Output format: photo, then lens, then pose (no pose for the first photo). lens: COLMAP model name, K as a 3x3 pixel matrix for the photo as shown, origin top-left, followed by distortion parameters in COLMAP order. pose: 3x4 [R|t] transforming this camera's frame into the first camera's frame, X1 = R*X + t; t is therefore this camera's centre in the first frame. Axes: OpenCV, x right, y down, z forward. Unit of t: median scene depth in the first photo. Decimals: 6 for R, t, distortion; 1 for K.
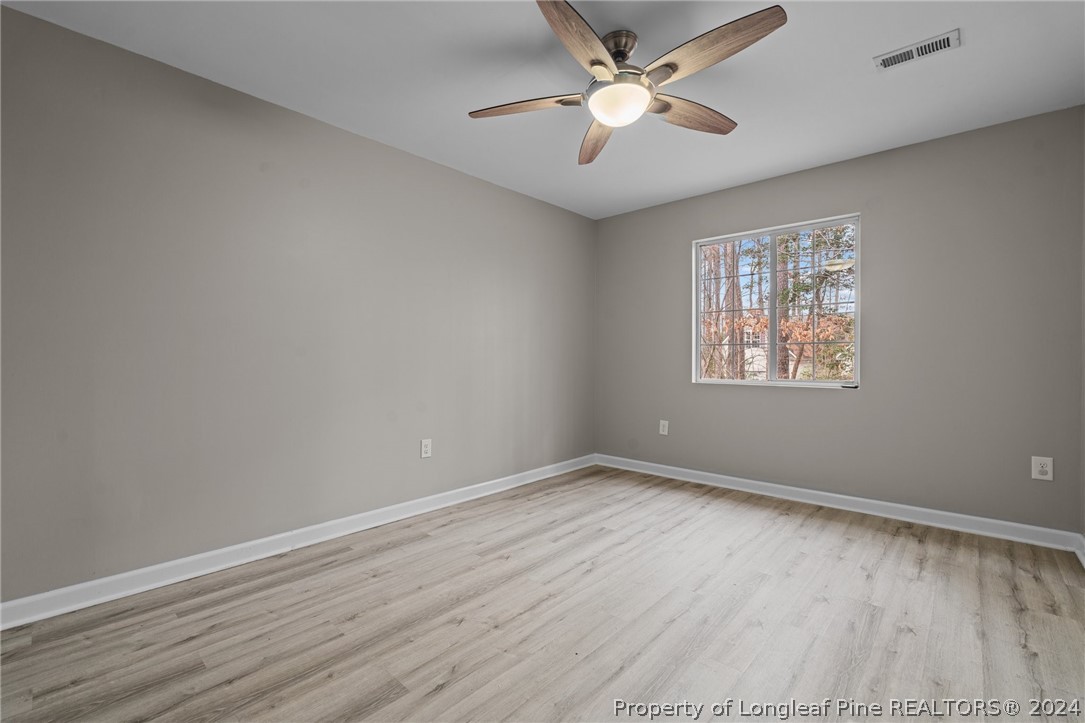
lens RADIAL K [[475.8, 0, 542.0], [0, 475.8, 357.7], [0, 0, 1]] dist [-0.010392, 0.002019]
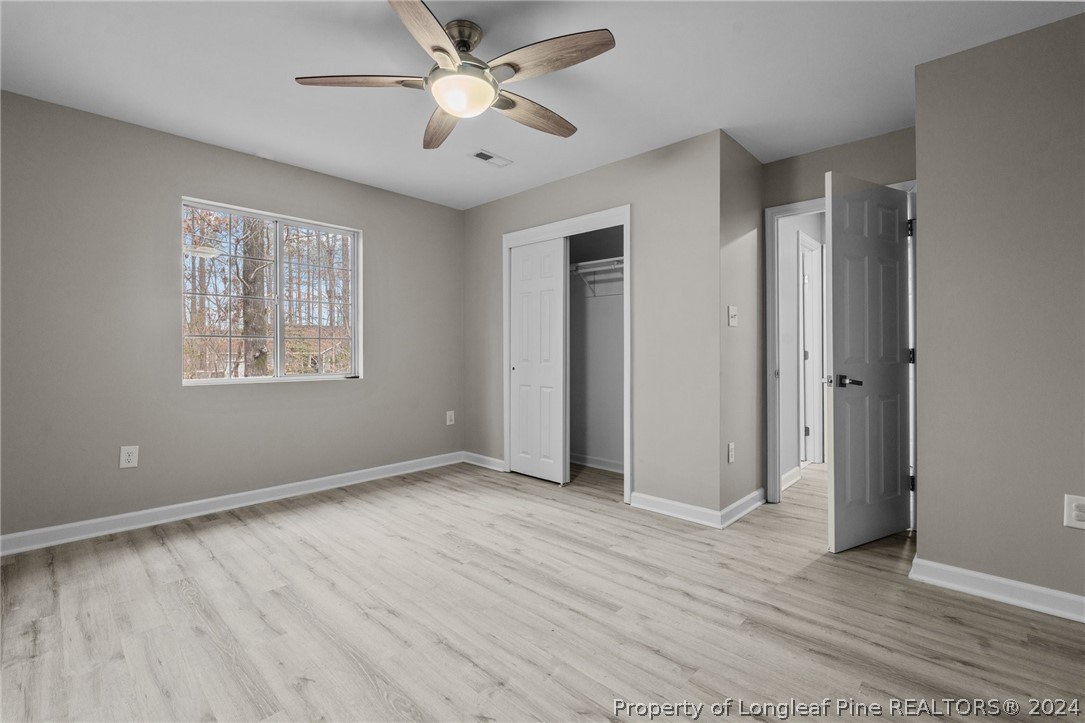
lens RADIAL K [[475.8, 0, 542.2], [0, 475.8, 358.1], [0, 0, 1]] dist [-0.010392, 0.002019]
pose [[0.022278, -0.015390, 0.999633, -0.567381], [-0.001316, 0.999880, 0.015423, -0.006309], [-0.999751, -0.001659, 0.022255, 0.570257]]
